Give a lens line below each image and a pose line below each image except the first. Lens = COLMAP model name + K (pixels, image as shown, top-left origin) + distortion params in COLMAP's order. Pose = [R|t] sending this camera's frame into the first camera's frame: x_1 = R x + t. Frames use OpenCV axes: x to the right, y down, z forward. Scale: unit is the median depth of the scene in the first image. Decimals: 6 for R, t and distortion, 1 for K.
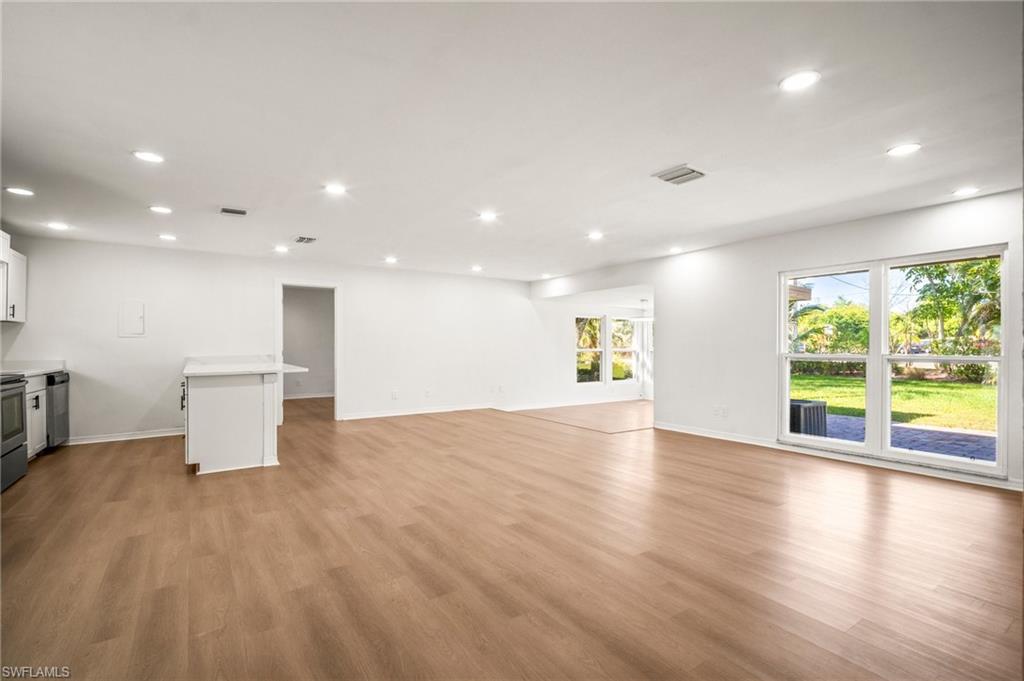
lens RADIAL K [[478.7, 0, 506.9], [0, 478.7, 342.7], [0, 0, 1]] dist [0.001768, -0.005618]
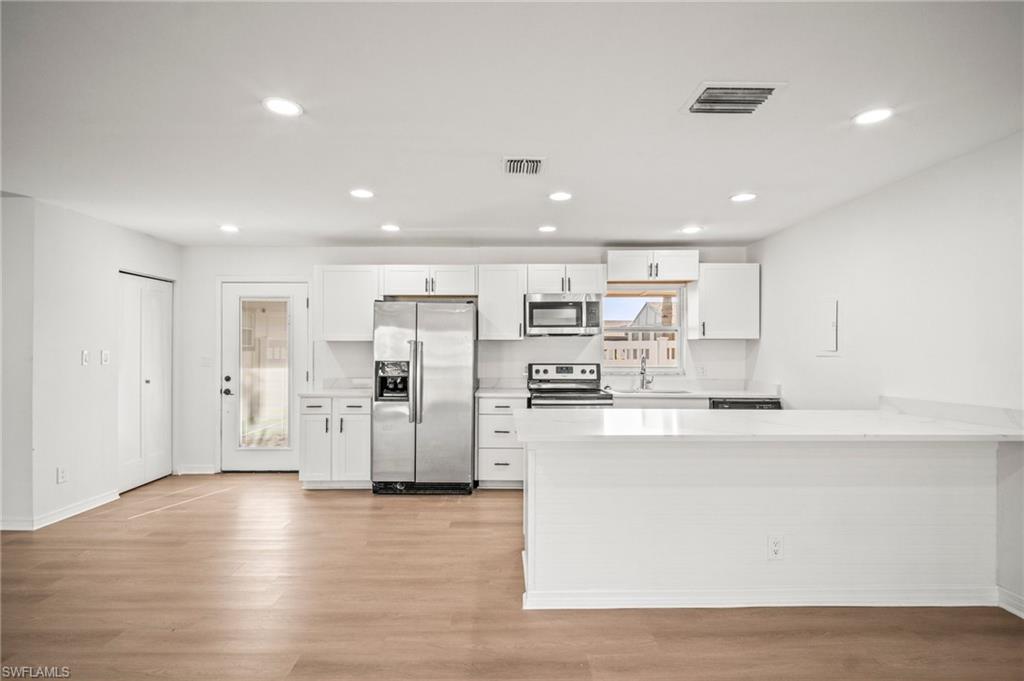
lens RADIAL K [[478.7, 0, 506.9], [0, 478.7, 342.7], [0, 0, 1]] dist [0.001768, -0.005618]
pose [[-0.541632, -0.006652, -0.840590, -0.019885], [0.006433, 0.999907, -0.012058, -0.032026], [0.840591, -0.011939, -0.541538, 1.293864]]
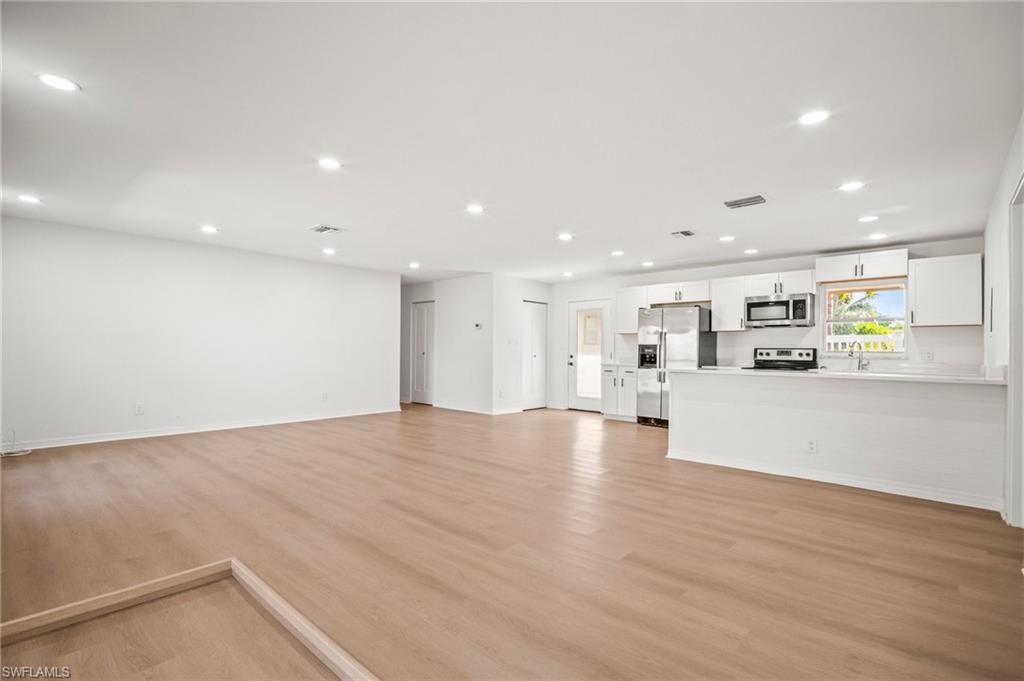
lens RADIAL K [[478.7, 0, 506.9], [0, 478.7, 342.7], [0, 0, 1]] dist [0.001768, -0.005618]
pose [[-0.969313, -0.012912, -0.245492, 0.136986], [-0.007045, 0.999669, -0.024762, 0.028007], [0.245731, -0.022273, -0.969082, 1.989125]]
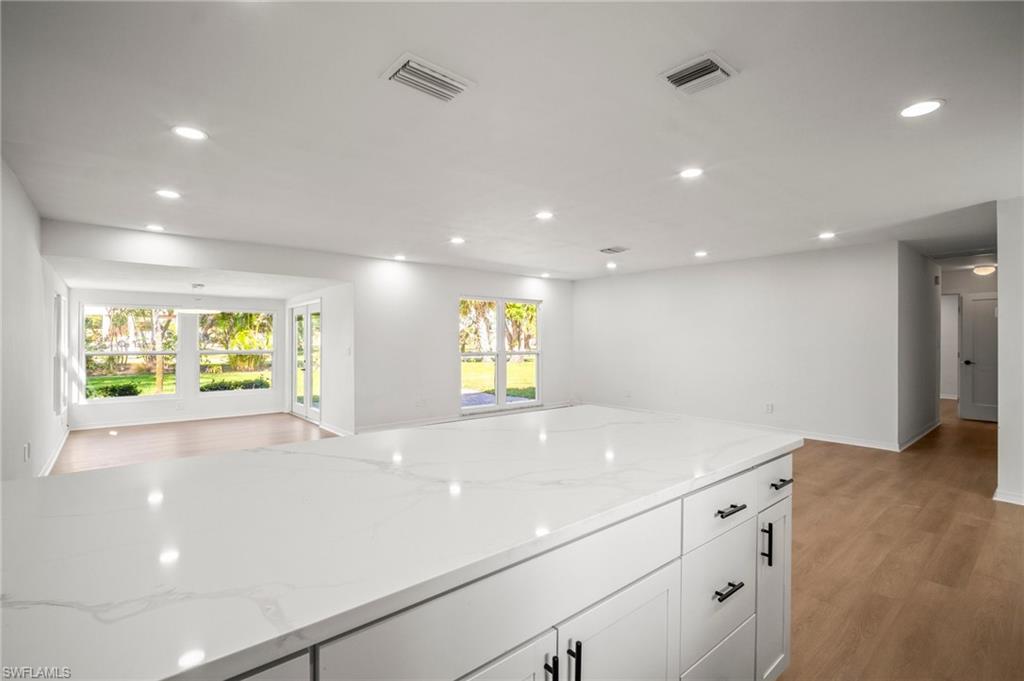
lens RADIAL K [[468.1, 0, 512.0], [0, 468.1, 340.5], [0, 0, 1]] dist [-0.003144, -0.000711]
pose [[-0.122692, -0.002386, 0.992442, -0.969122], [-0.012418, 0.999923, 0.000869, -0.020036], [-0.992367, -0.012218, -0.122713, 1.201118]]
